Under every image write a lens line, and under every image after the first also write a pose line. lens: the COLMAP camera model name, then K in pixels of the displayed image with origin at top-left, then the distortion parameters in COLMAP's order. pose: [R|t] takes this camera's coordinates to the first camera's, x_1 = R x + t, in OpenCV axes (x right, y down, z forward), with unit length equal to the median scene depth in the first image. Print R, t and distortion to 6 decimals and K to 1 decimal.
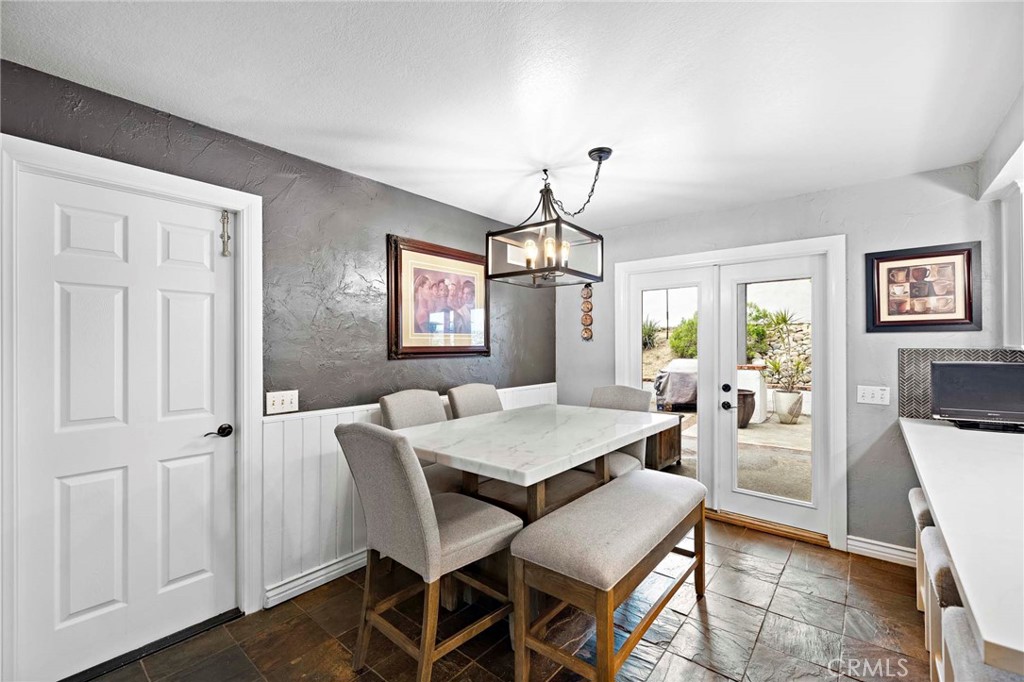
lens RADIAL K [[428.8, 0, 512.1], [0, 428.8, 342.4], [0, 0, 1]] dist [-0.000906, -0.000436]
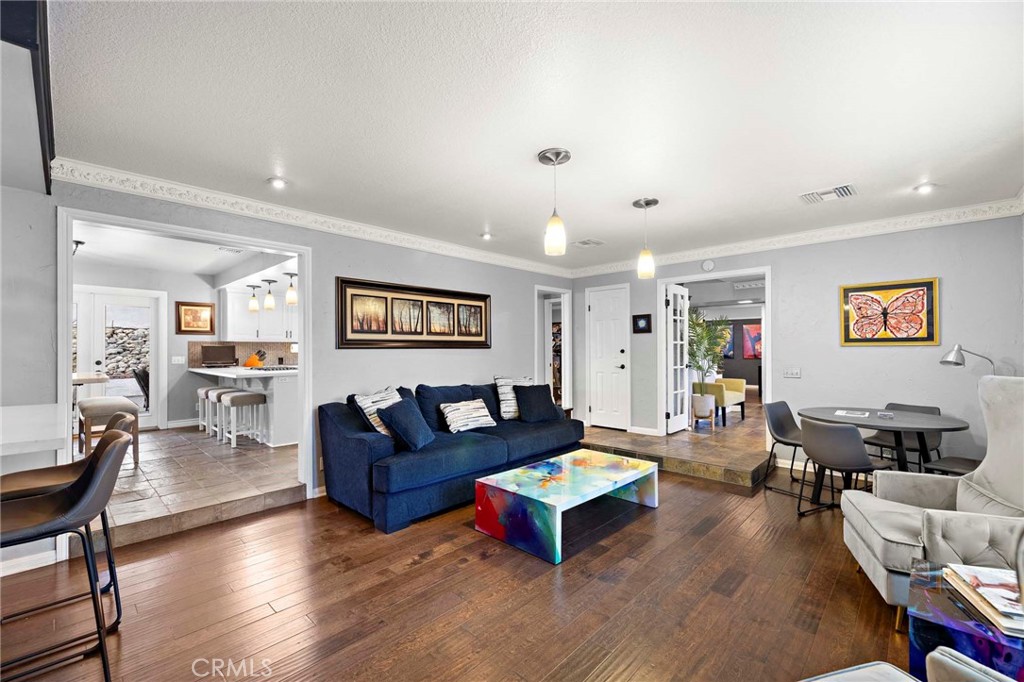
lens RADIAL K [[428.8, 0, 505.3], [0, 428.8, 344.7], [0, 0, 1]] dist [-0.000906, -0.000436]
pose [[0.070576, 0.001555, 0.997505, -1.540855], [-0.008154, 0.999966, -0.000982, 0.024312], [-0.997473, -0.008064, 0.070586, -1.082835]]
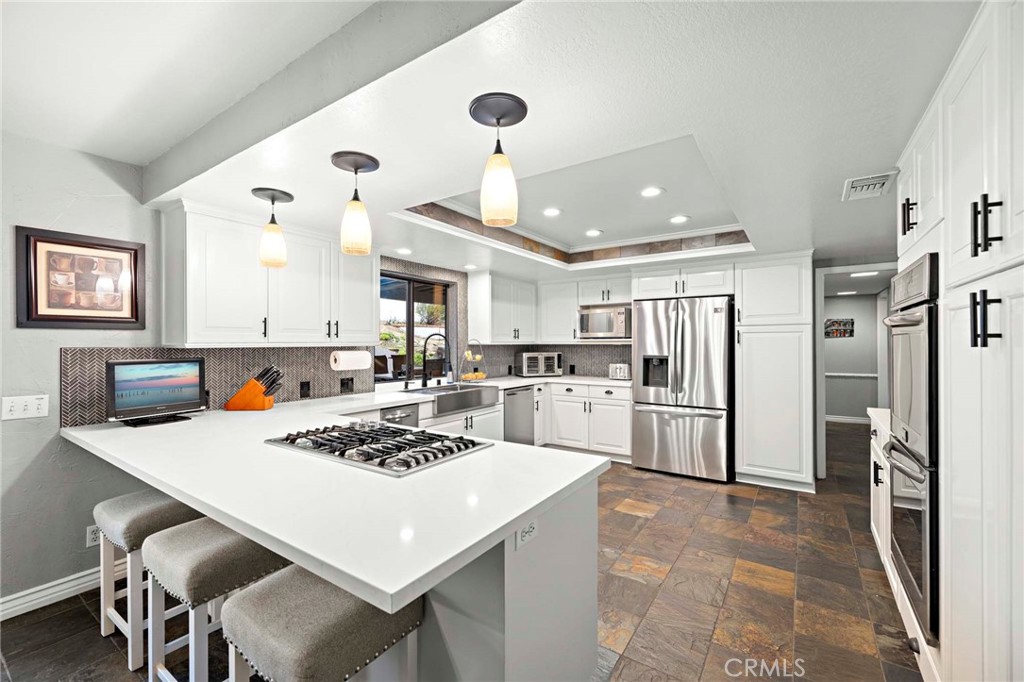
lens RADIAL K [[428.8, 0, 502.7], [0, 428.8, 340.6], [0, 0, 1]] dist [-0.000906, -0.000436]
pose [[-0.080436, 0.003015, 0.996755, -0.019396], [-0.005625, 0.999978, -0.003479, -0.001730], [-0.996744, -0.005886, -0.080417, 0.197382]]
